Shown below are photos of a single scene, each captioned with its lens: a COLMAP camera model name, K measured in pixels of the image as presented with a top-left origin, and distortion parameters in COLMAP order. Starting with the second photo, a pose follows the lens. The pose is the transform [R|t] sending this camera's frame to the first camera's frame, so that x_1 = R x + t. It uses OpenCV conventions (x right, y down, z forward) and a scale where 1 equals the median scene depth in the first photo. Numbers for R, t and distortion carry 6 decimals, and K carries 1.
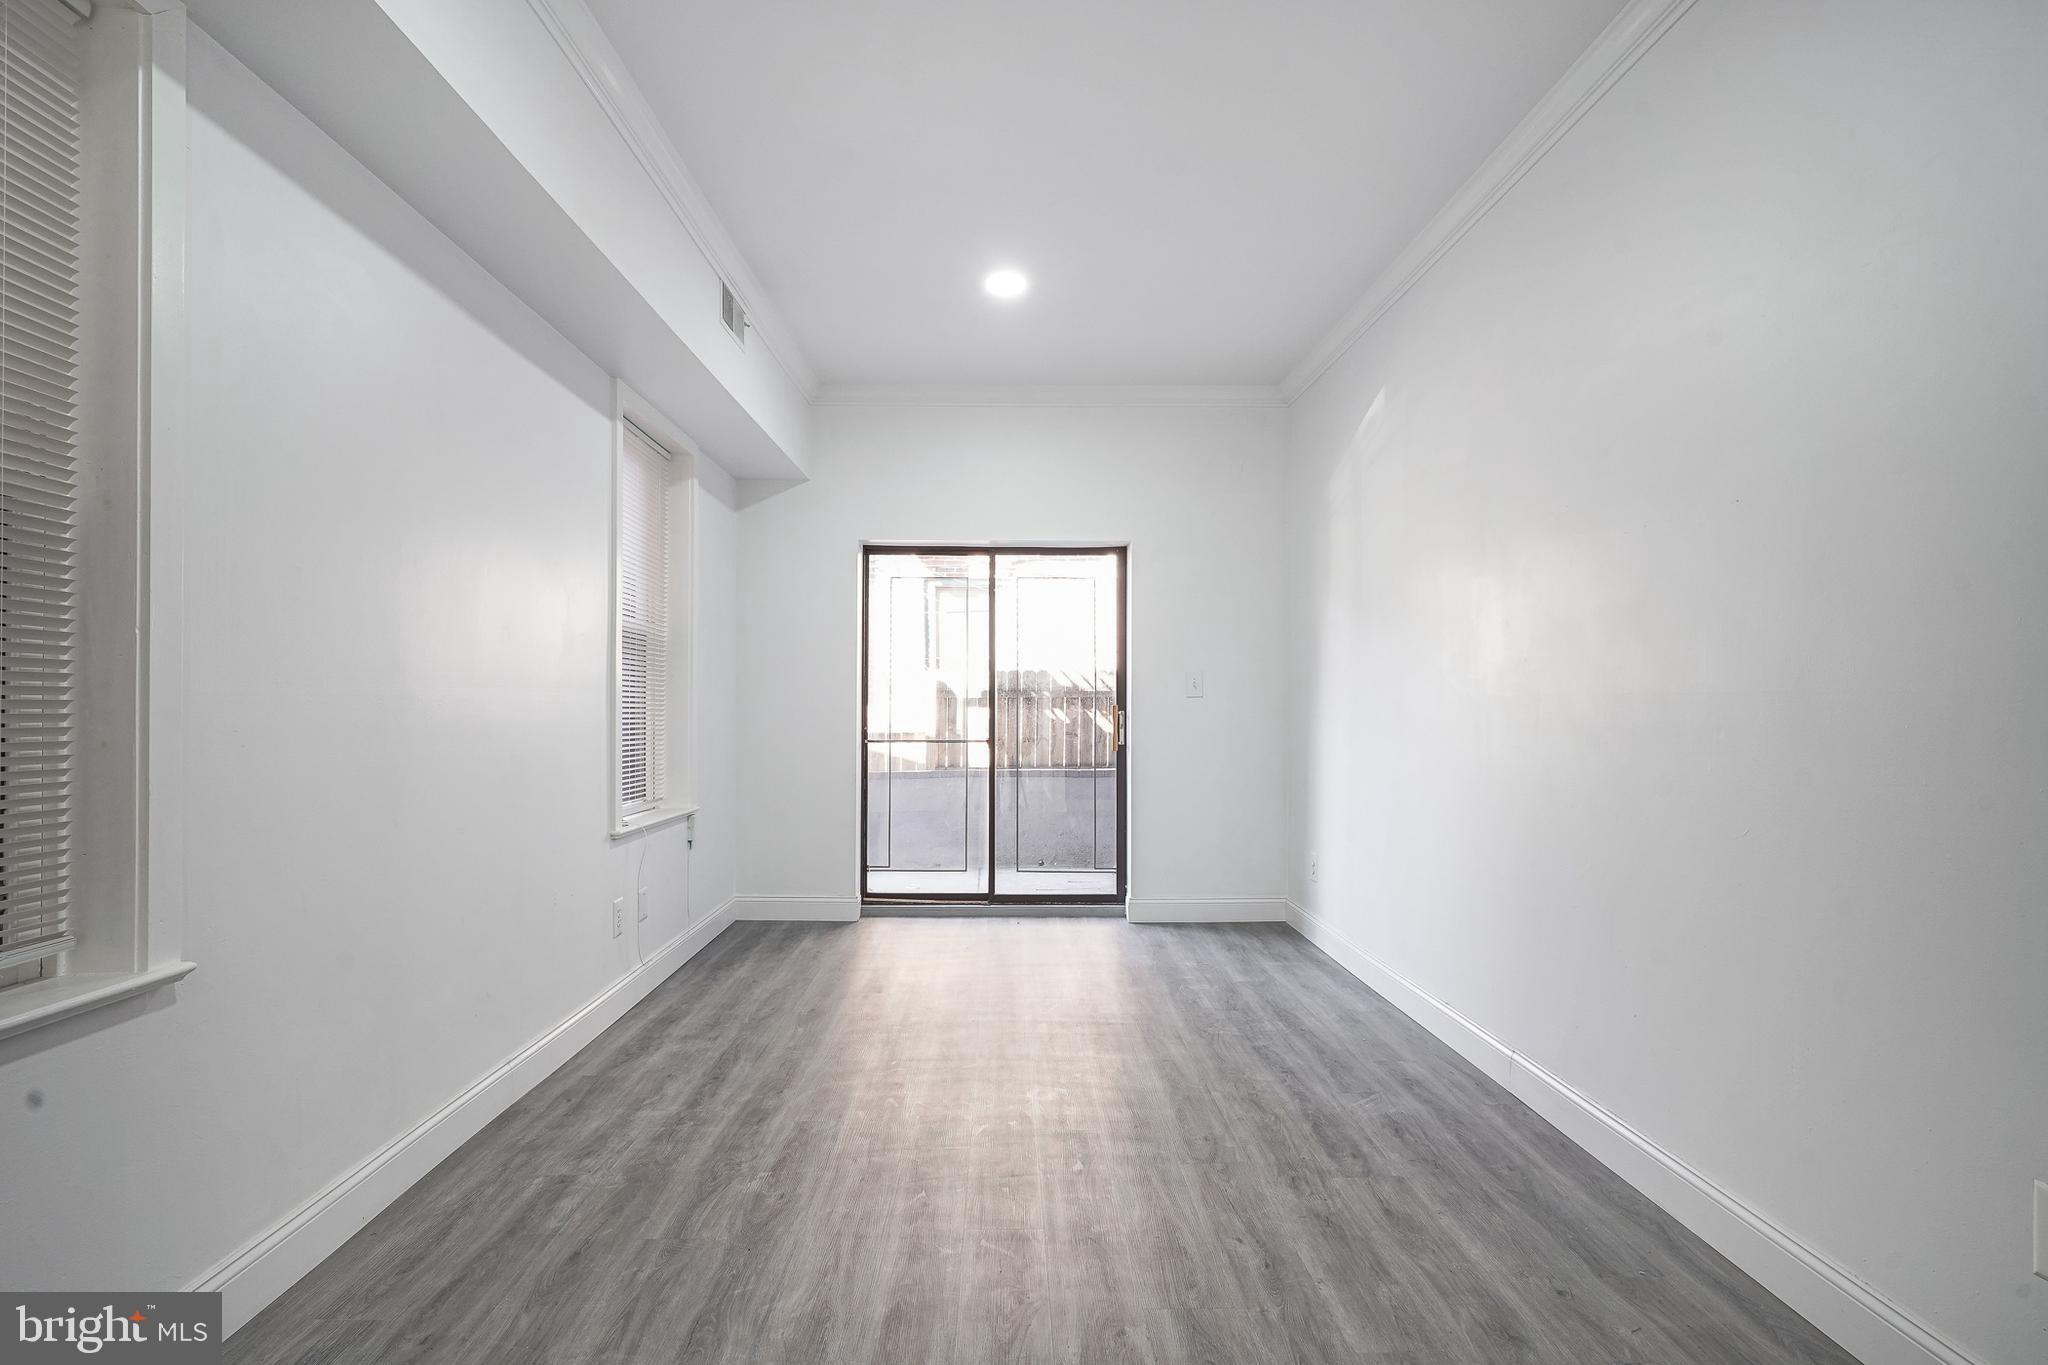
lens RADIAL K [[1014.7, 0, 1002.2], [0, 1014.7, 696.0], [0, 0, 1]] dist [-0.009688, 0.003517]
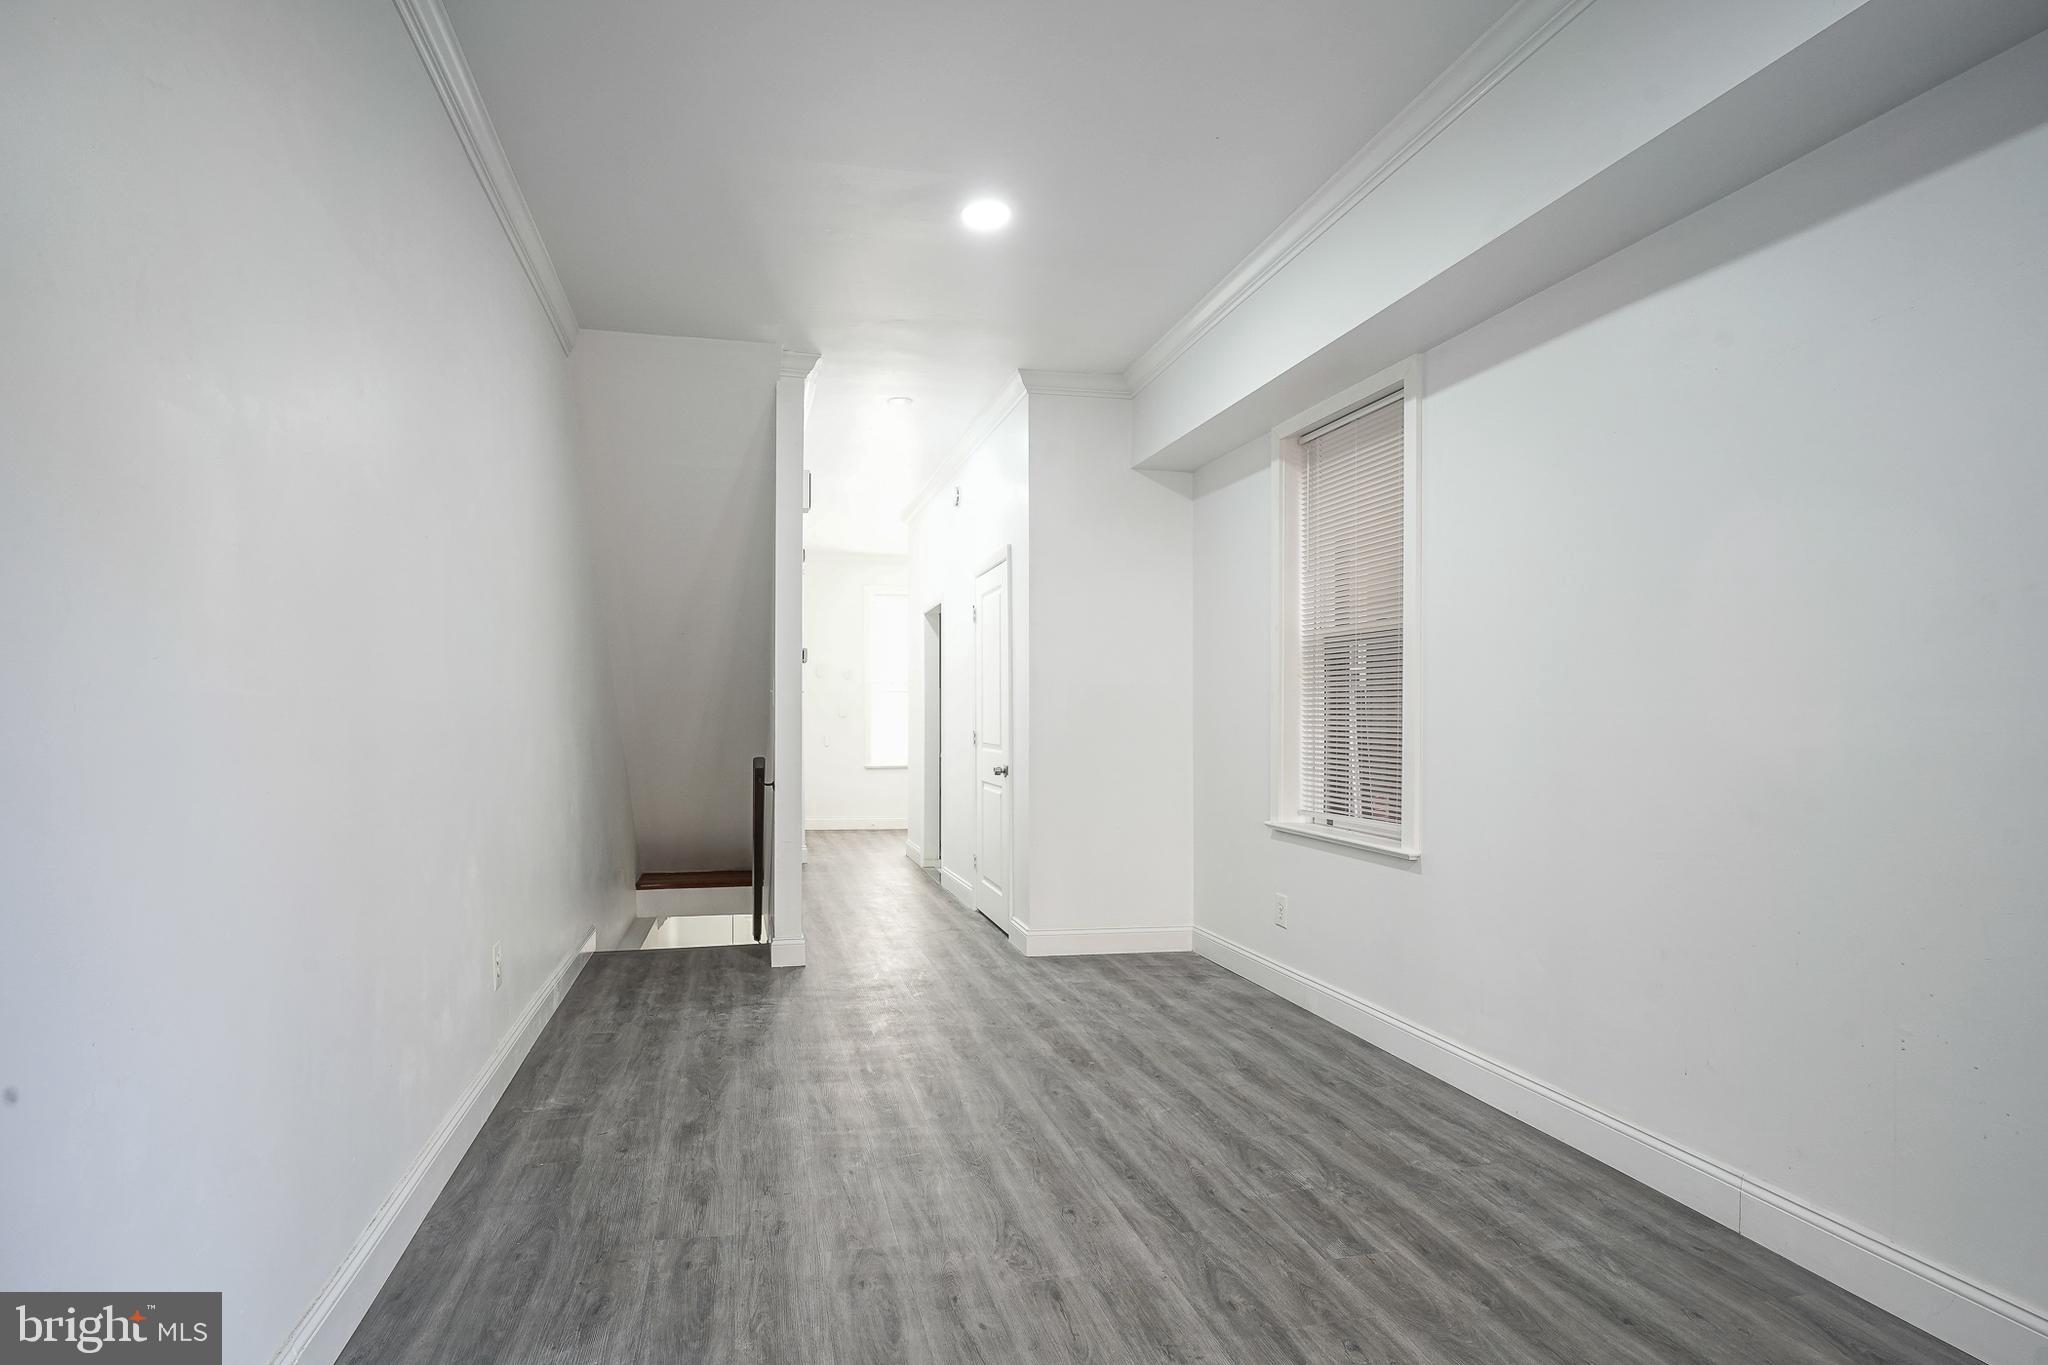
lens RADIAL K [[1014.7, 0, 1011.3], [0, 1014.7, 682.9], [0, 0, 1]] dist [-0.009688, 0.003517]
pose [[-0.966240, -0.012547, -0.257340, 0.321926], [-0.002827, 0.999270, -0.038106, 0.009593], [0.257630, -0.036092, -0.965569, 1.949113]]
